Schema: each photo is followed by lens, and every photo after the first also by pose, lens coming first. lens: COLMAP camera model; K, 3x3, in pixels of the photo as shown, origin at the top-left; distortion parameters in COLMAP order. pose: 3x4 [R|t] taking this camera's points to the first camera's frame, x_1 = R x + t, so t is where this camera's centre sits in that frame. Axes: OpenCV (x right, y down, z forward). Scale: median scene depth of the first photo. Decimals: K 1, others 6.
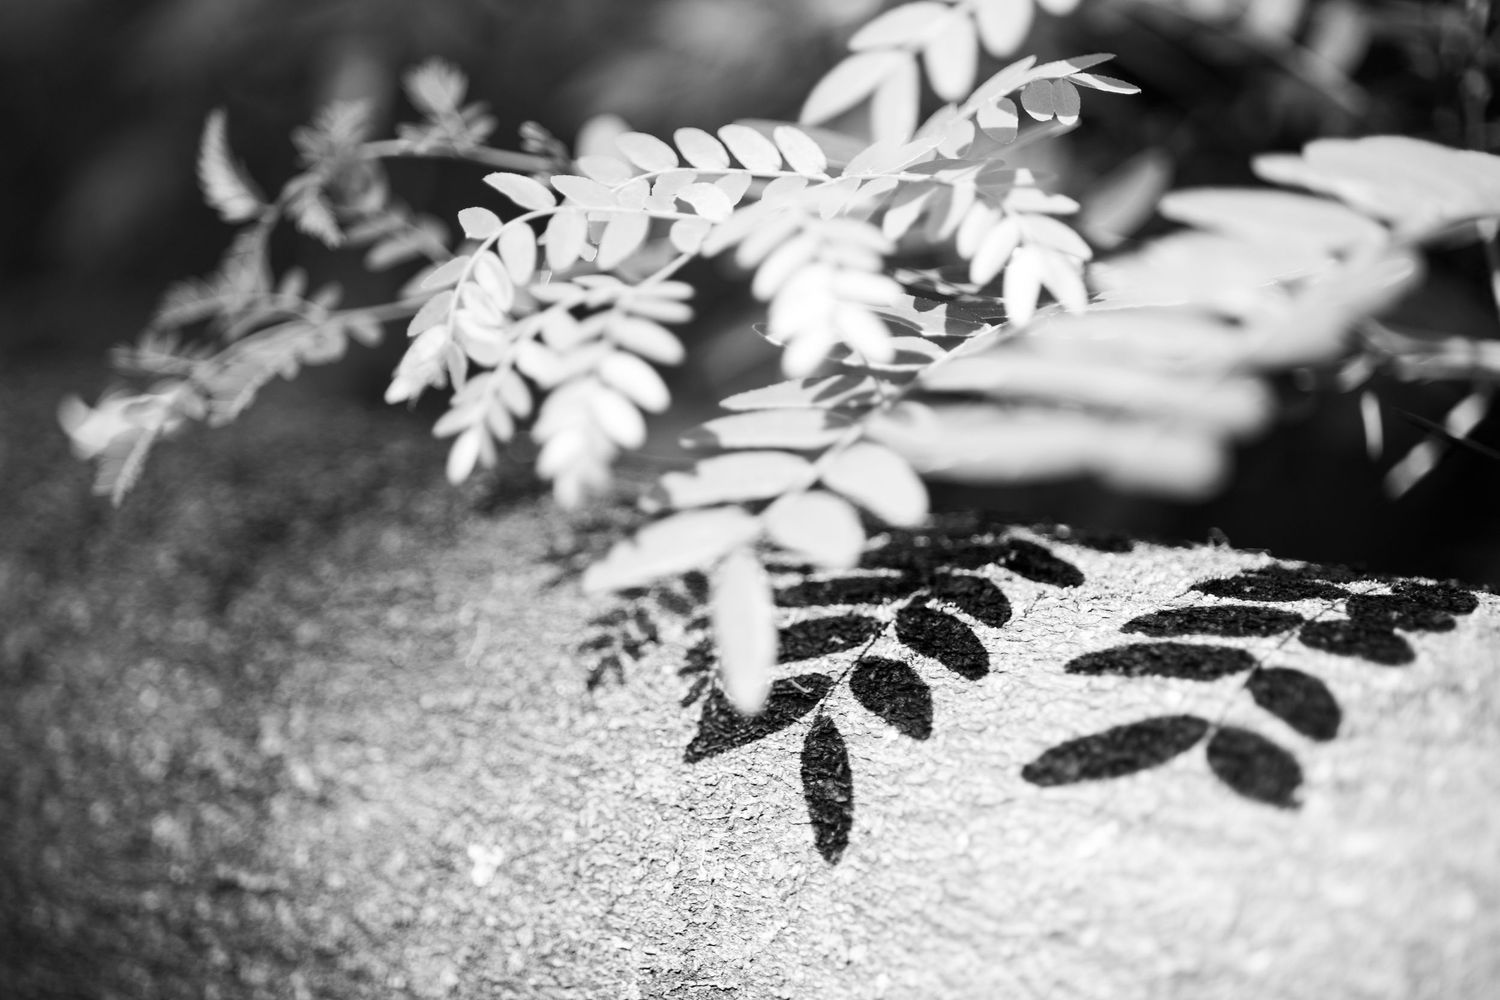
lens RADIAL K [[3674.5, 0, 750.7], [0, 3674.5, 500.7], [0, 0, 1]] dist [-0.074854, 0.000000]
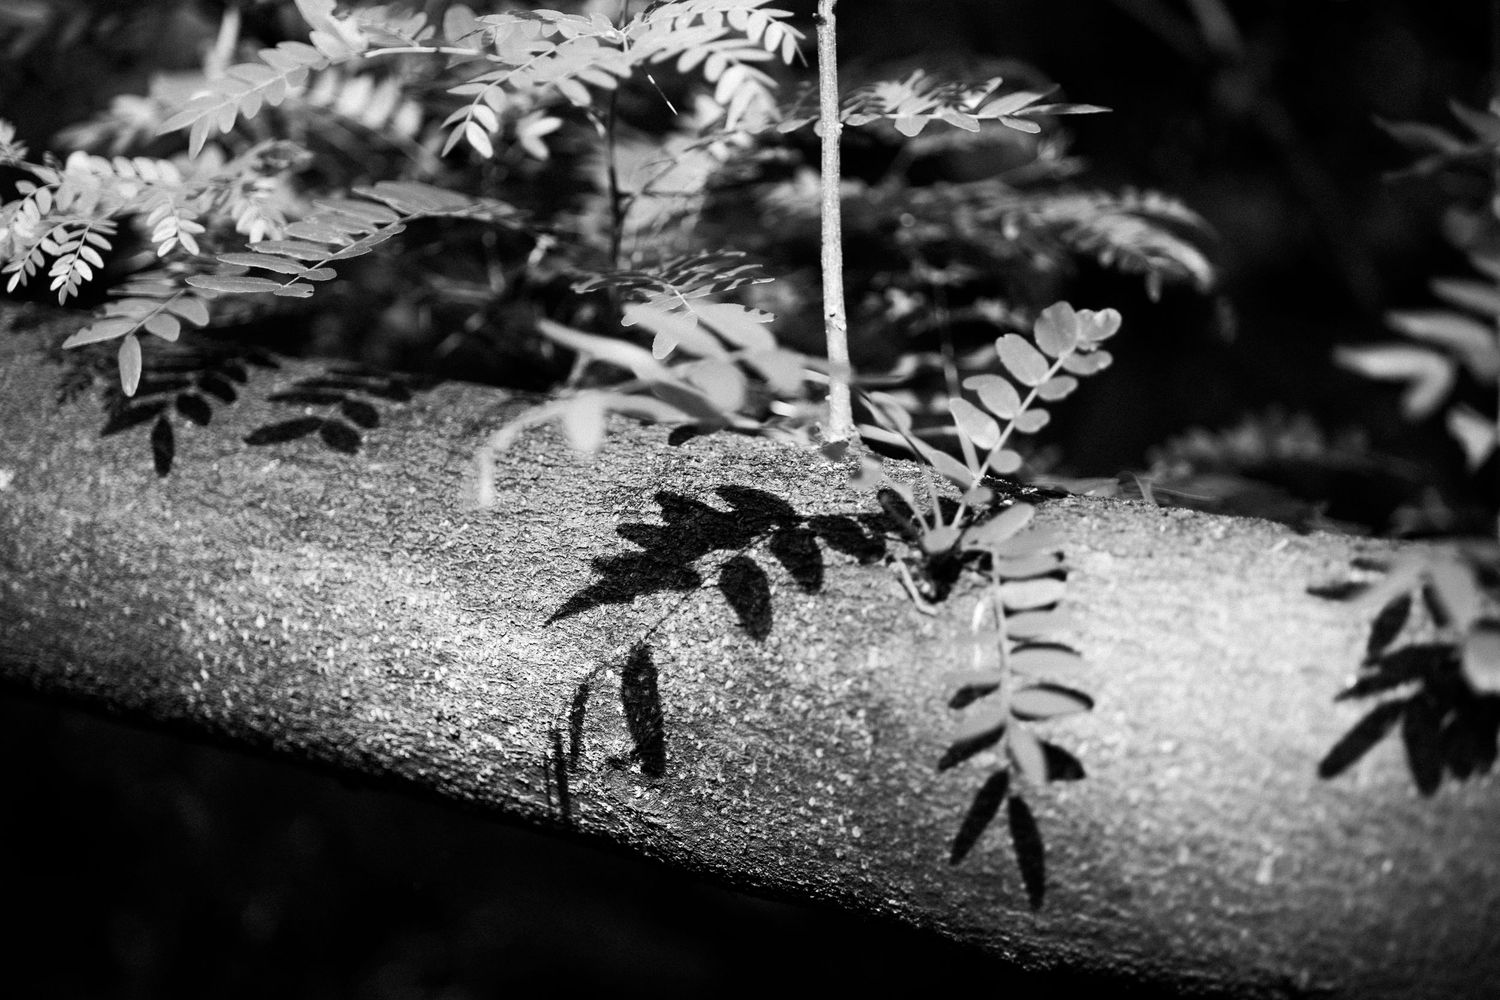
lens RADIAL K [[3674.5, 0, 750.2], [0, 3674.5, 499.2], [0, 0, 1]] dist [-0.074854, 0.000000]
pose [[0.985581, 0.067823, 0.155015, 0.032886], [-0.062653, 0.997312, -0.038004, 0.183642], [-0.157176, 0.027744, 0.987181, -1.387043]]
